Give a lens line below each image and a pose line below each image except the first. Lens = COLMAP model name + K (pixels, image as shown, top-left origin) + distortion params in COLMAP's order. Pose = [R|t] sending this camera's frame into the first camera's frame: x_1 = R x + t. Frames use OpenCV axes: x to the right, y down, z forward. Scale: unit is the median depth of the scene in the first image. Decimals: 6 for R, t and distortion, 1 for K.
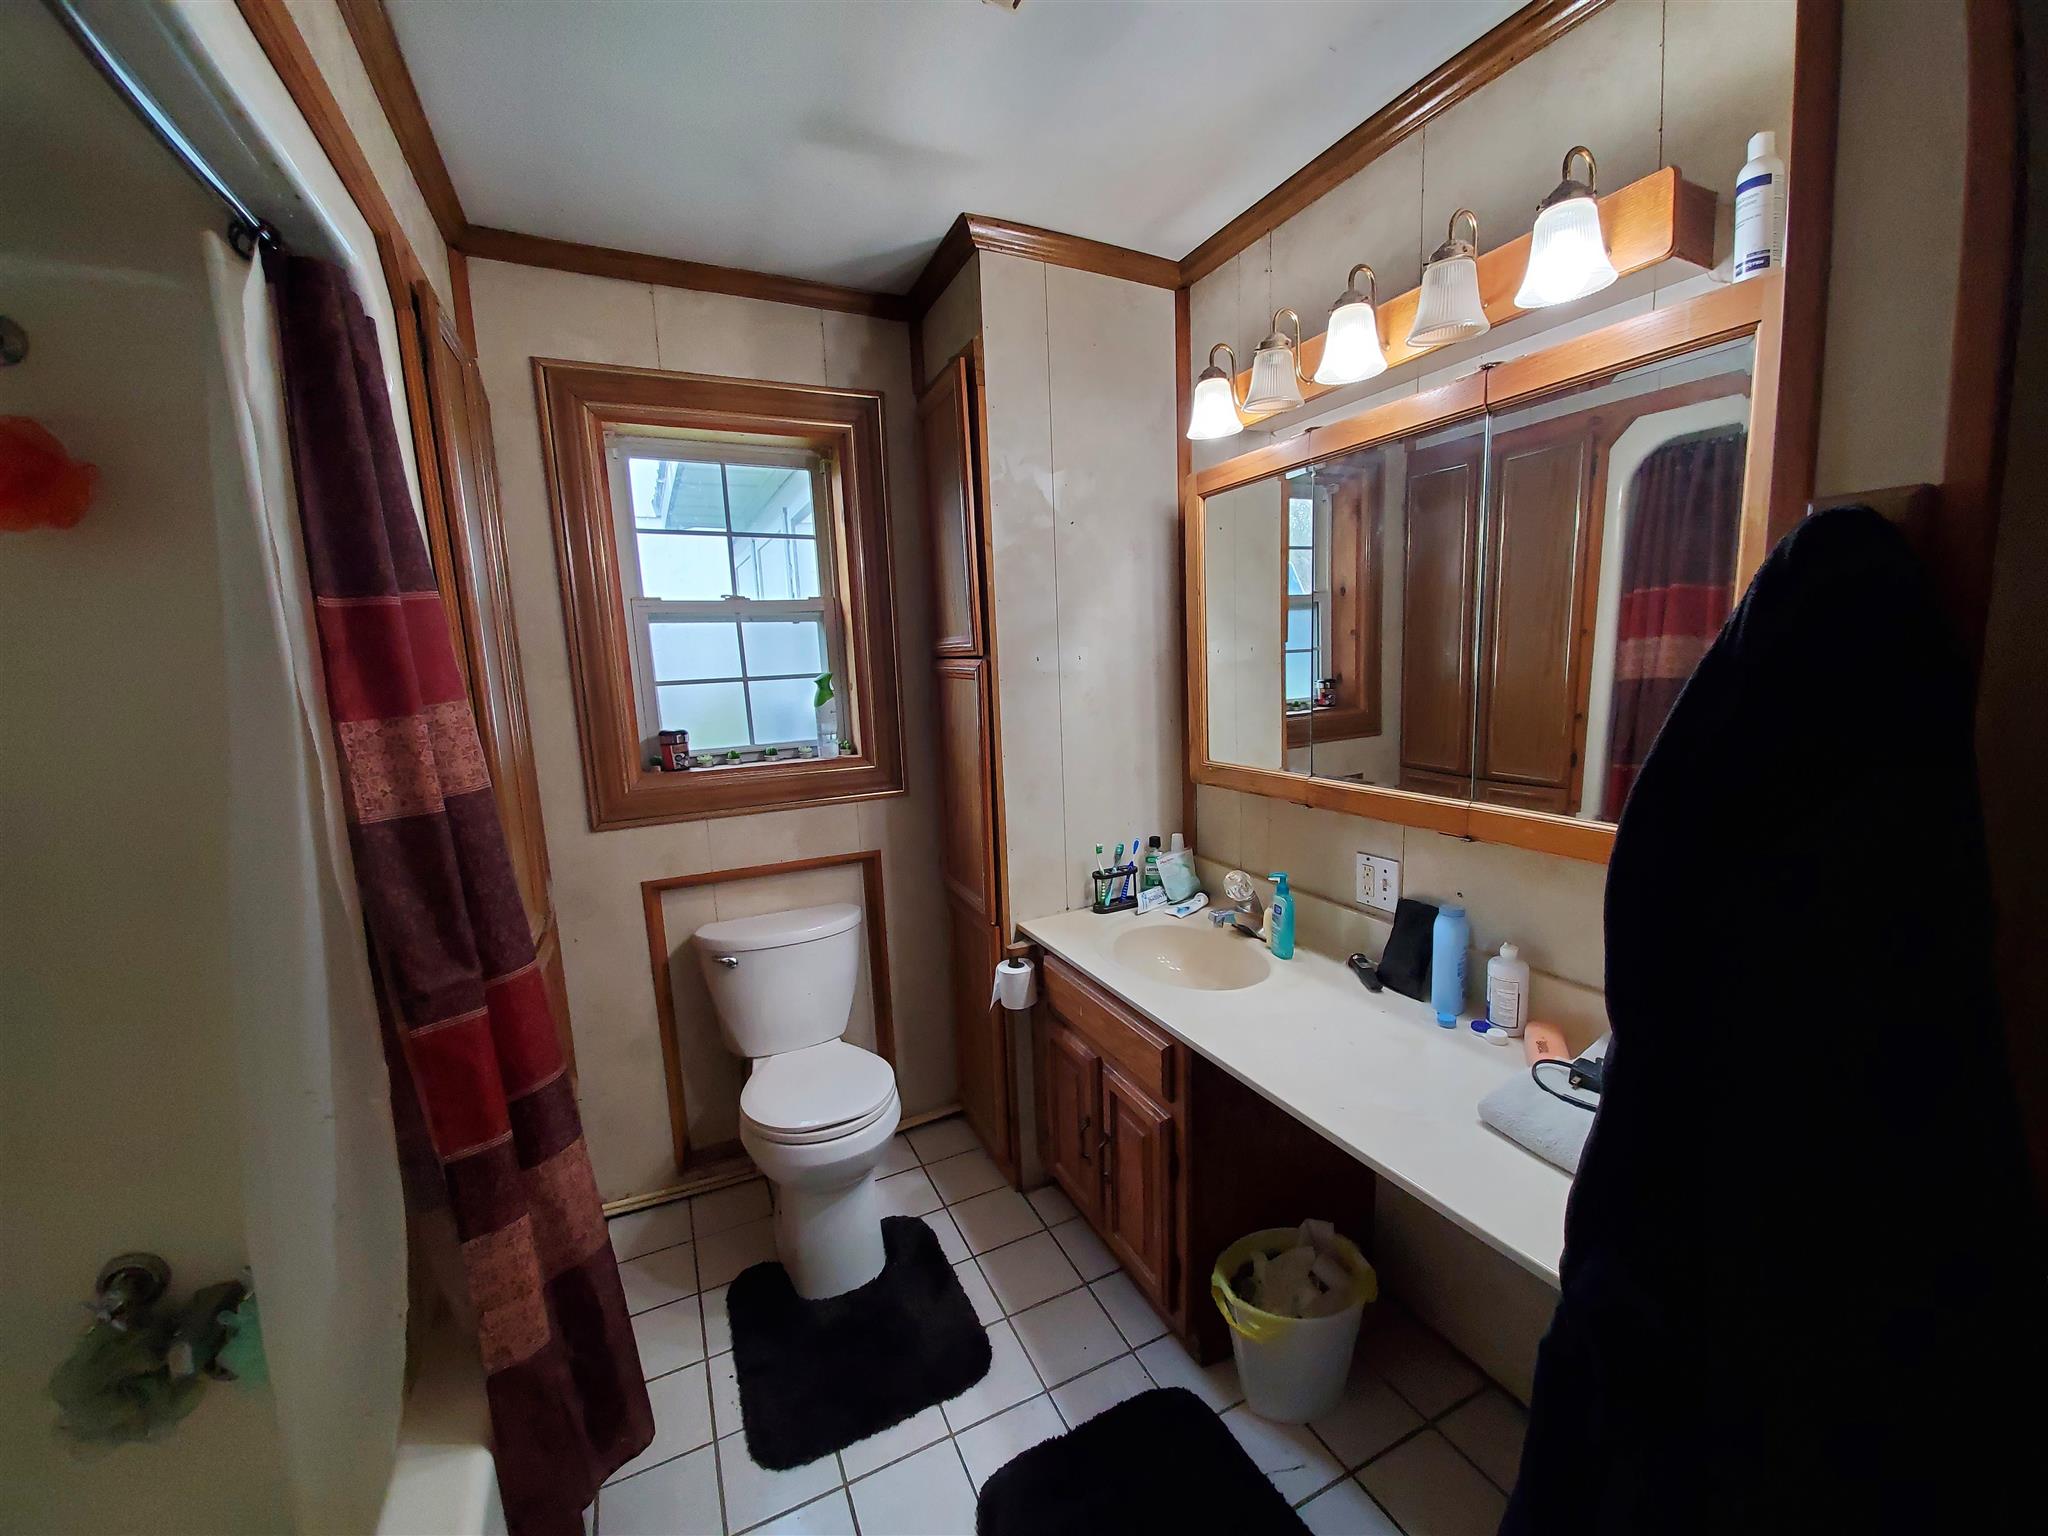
lens RADIAL K [[827.5, 0, 1030.9], [0, 827.5, 781.9], [0, 0, 1]] dist [-0.000427, -0.000052]
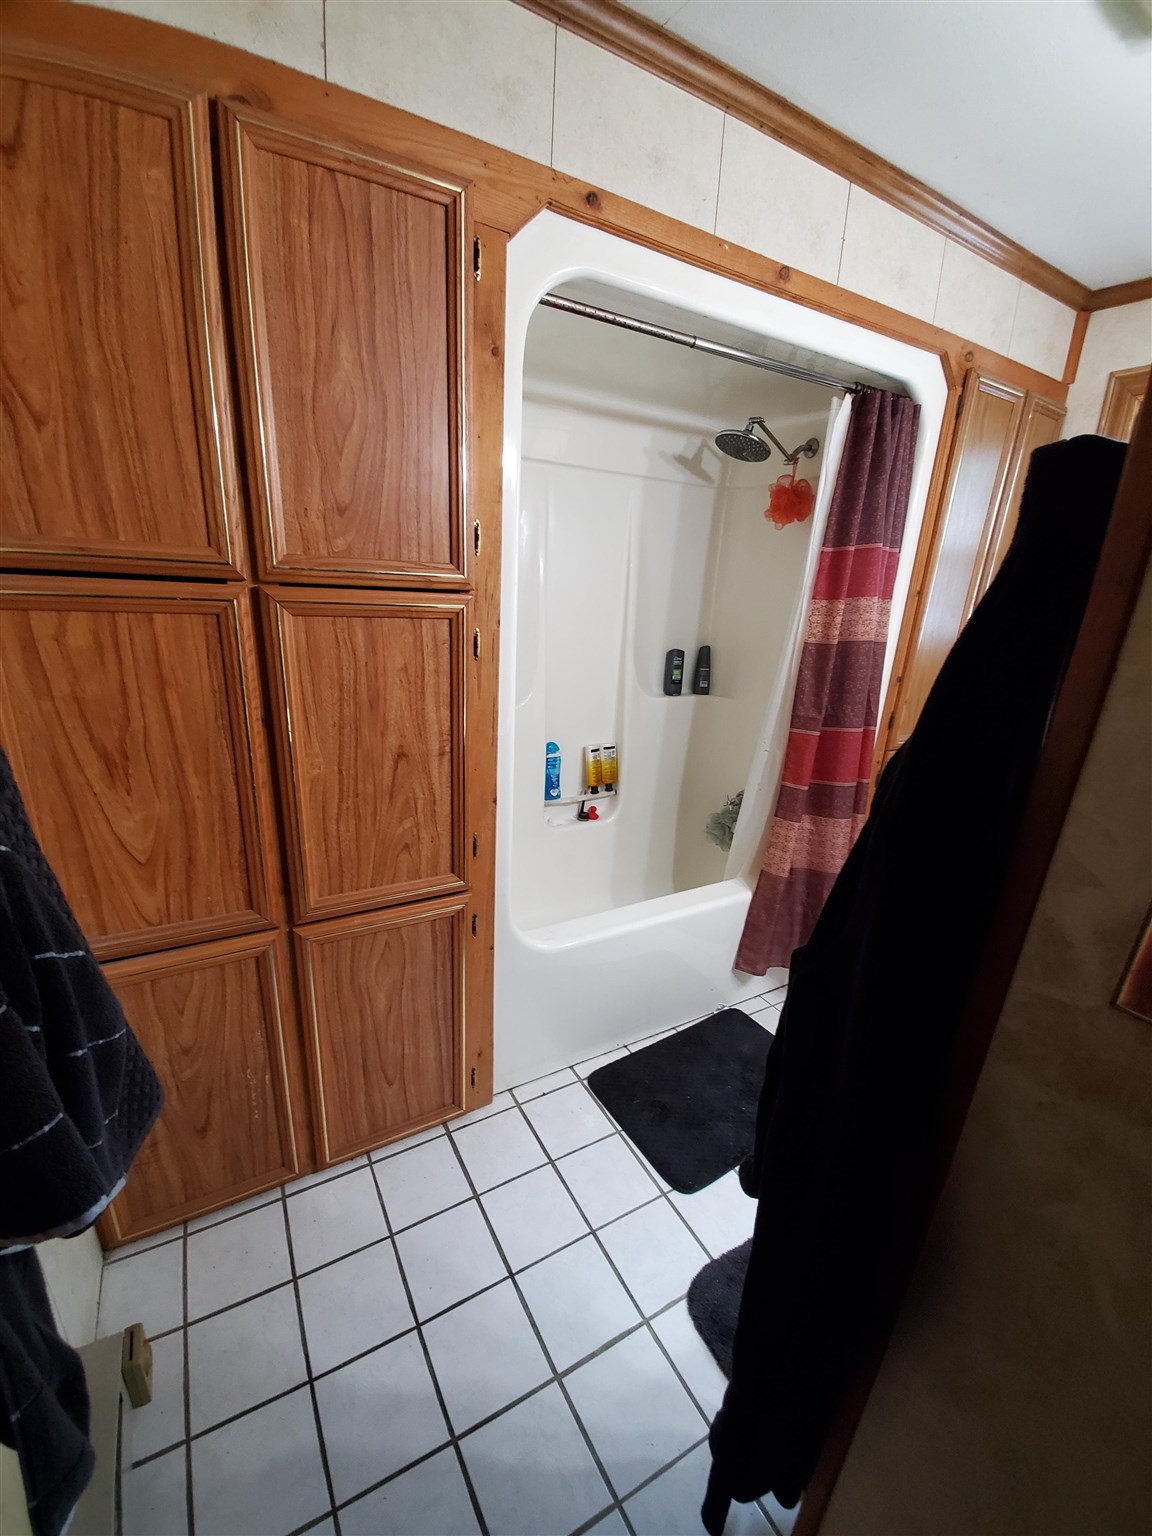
lens RADIAL K [[620.7, 0, 576.0], [0, 620.7, 768.0], [0, 0, 1]] dist [-0.000427, -0.000052]
pose [[0.061210, 0.340214, -0.938354, 0.994316], [-0.218864, 0.921812, 0.319940, -0.042933], [0.973834, 0.185788, 0.130884, 0.148058]]
